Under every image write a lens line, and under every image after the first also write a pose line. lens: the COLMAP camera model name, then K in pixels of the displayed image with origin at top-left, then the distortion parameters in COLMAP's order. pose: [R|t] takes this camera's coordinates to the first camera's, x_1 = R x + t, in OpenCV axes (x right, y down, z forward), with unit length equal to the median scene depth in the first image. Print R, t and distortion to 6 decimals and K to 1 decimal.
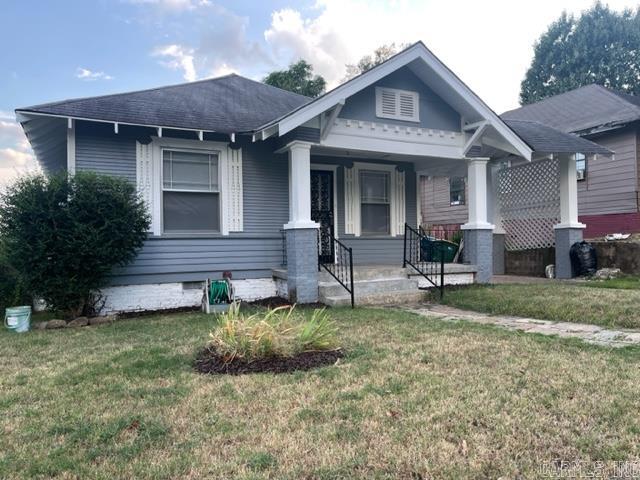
lens RADIAL K [[519.9, 0, 318.2], [0, 519.9, 242.5], [0, 0, 1]] dist [0.002256, -0.001238]
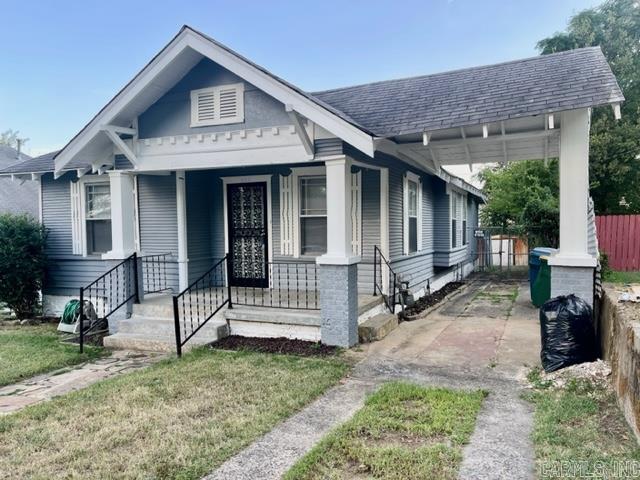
lens RADIAL K [[519.9, 0, 318.2], [0, 519.9, 238.3], [0, 0, 1]] dist [0.002256, -0.001238]
pose [[0.627530, 0.026044, -0.778157, 0.863713], [0.011685, 0.999013, 0.042859, -0.091827], [0.778505, -0.035988, 0.626606, 0.601766]]
